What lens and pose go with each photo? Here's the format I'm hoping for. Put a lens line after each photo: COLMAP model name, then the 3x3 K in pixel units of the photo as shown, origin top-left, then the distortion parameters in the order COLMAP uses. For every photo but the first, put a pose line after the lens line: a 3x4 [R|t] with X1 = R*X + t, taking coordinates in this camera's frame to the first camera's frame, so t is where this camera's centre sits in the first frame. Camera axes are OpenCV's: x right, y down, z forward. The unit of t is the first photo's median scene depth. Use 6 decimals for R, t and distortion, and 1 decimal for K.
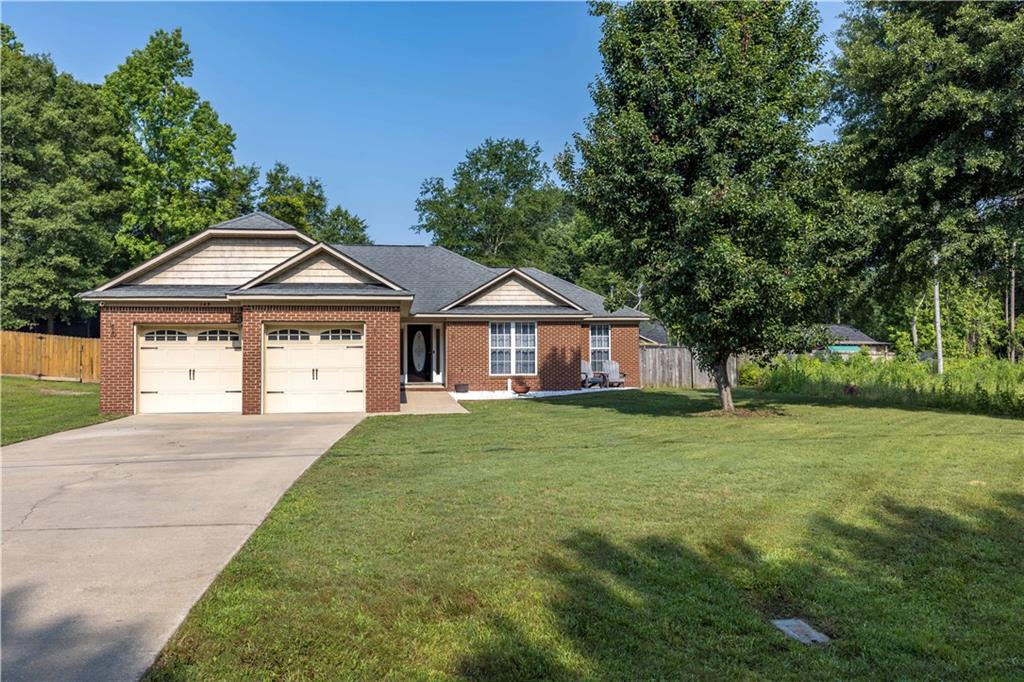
lens RADIAL K [[869.9, 0, 537.4], [0, 869.9, 332.6], [0, 0, 1]] dist [-0.035790, -0.012922]
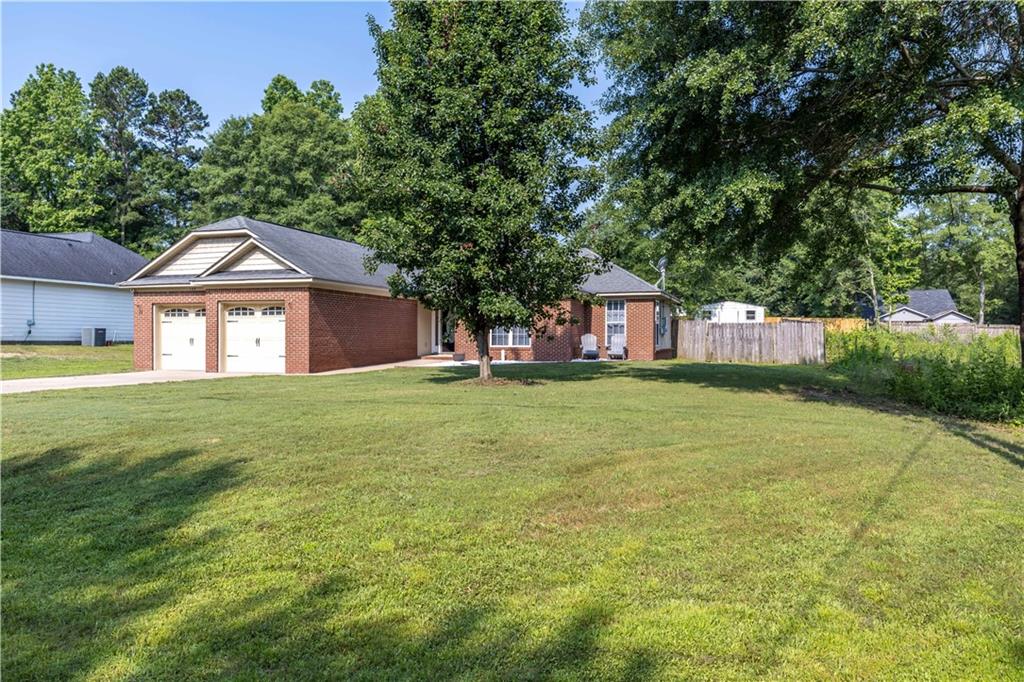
lens RADIAL K [[769.1, 0, 510.5], [0, 769.1, 339.0], [0, 0, 1]] dist [-0.013857, 0.000551]
pose [[0.891358, 0.007735, -0.453234, 0.420380], [0.008551, 0.999390, 0.033873, 0.005928], [0.453219, -0.034068, 0.890748, 0.123278]]
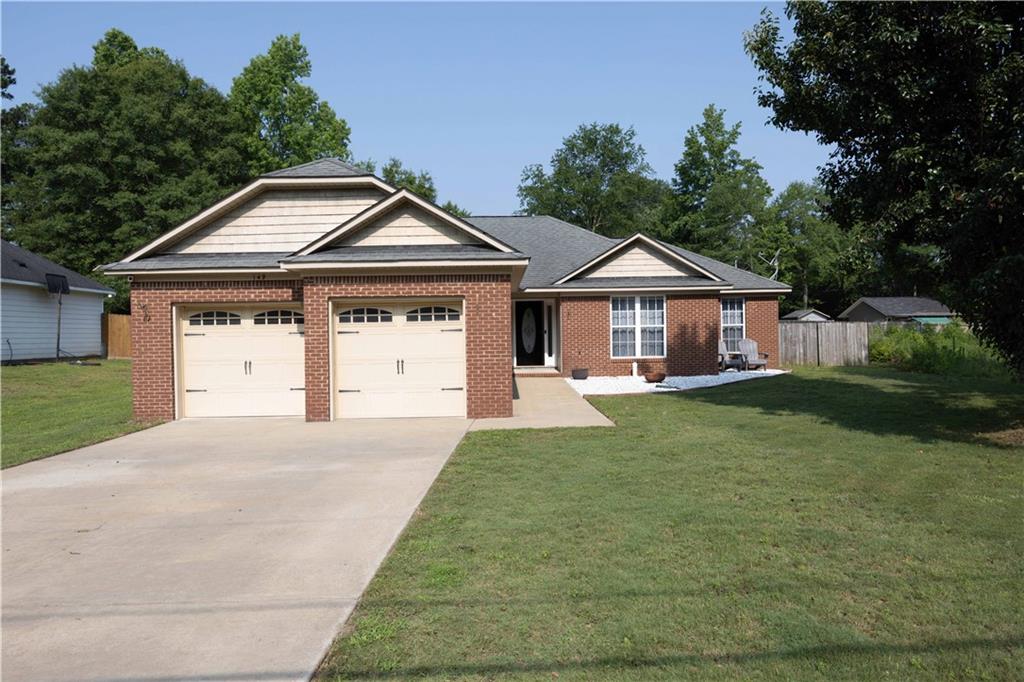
lens RADIAL K [[696.7, 0, 509.9], [0, 696.7, 335.1], [0, 0, 1]] dist [-0.004465, -0.007035]
pose [[0.989275, -0.009557, -0.145755, -0.053132], [0.014792, 0.999282, 0.034878, 0.000308], [0.145317, -0.036660, 0.988706, 0.301271]]
